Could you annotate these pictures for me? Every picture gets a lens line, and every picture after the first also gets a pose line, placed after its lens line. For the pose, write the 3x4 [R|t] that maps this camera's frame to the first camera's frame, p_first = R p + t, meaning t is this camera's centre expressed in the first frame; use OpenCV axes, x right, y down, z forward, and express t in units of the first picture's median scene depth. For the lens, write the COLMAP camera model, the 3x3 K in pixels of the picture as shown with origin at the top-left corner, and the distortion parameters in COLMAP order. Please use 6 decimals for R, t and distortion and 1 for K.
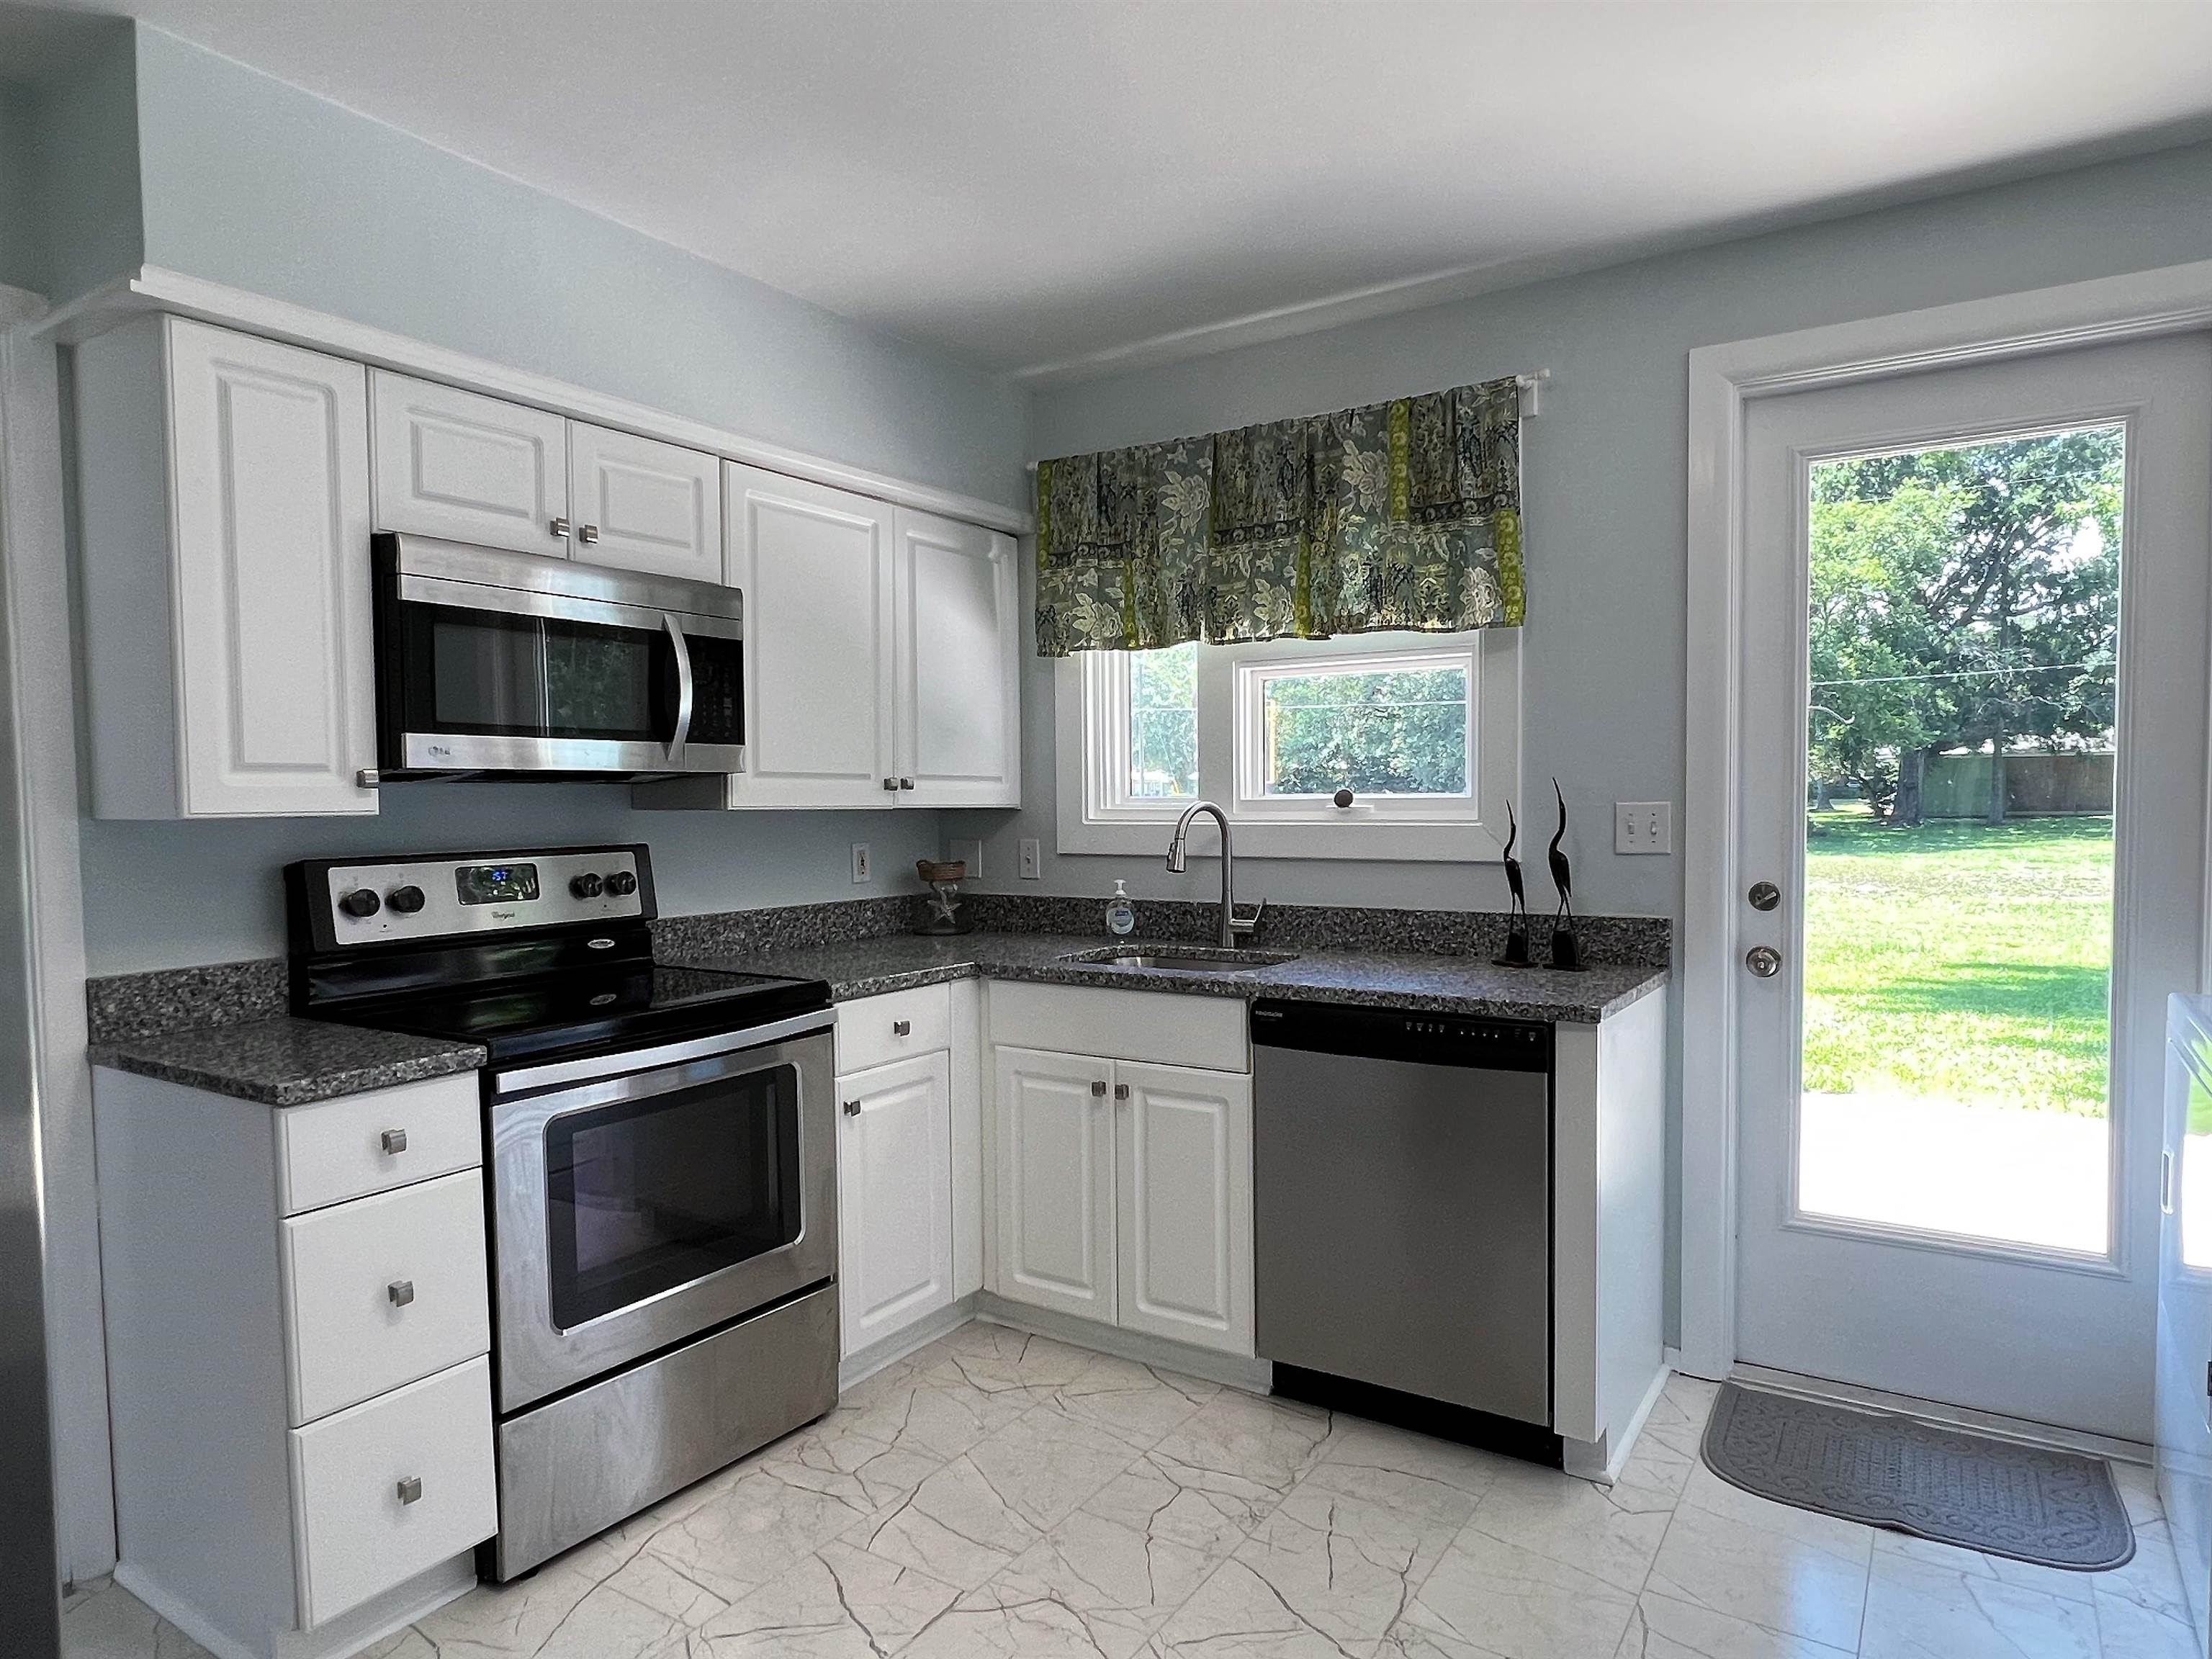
lens RADIAL K [[1321.5, 0, 1109.1], [0, 1321.5, 868.5], [0, 0, 1]] dist [-0.004116, -0.001896]
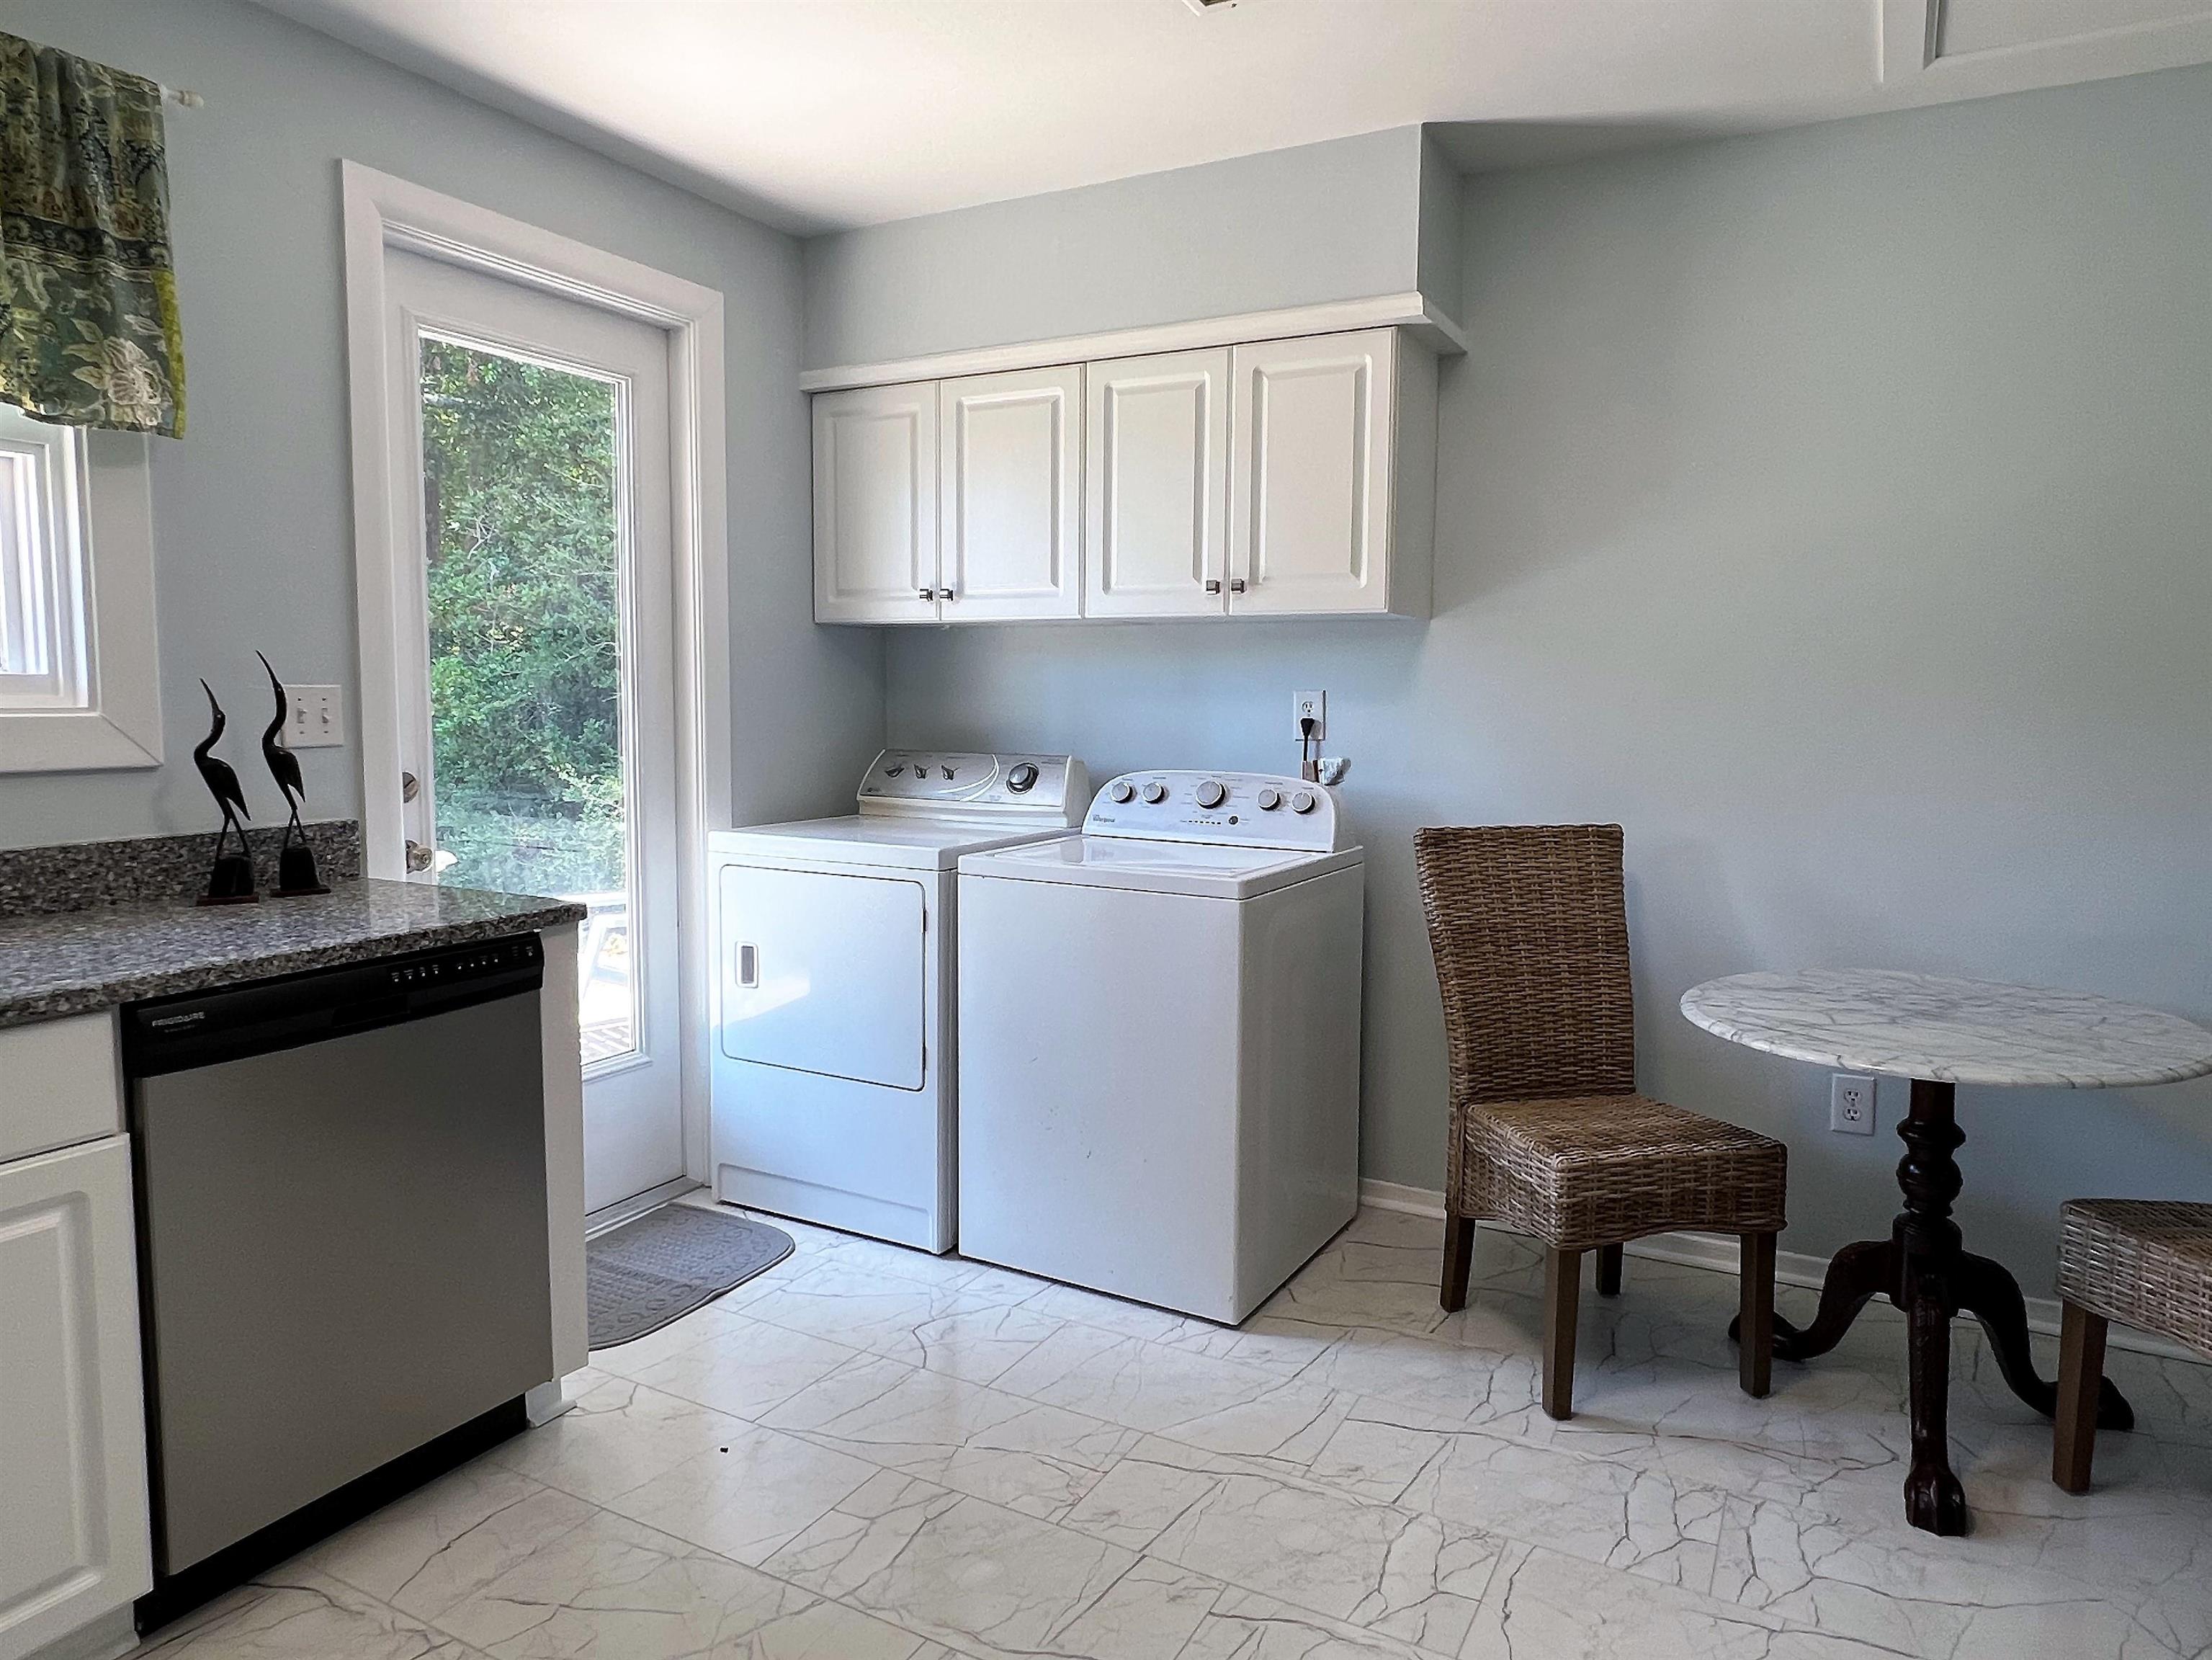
lens RADIAL K [[1400.2, 0, 1106.0], [0, 1400.2, 830.0], [0, 0, 1]] dist [-0.002479, -0.001186]
pose [[-0.077841, -0.090011, 0.992894, -0.497841], [0.047481, 0.994451, 0.093875, -0.017332], [-0.995835, 0.054451, -0.073135, 0.544307]]
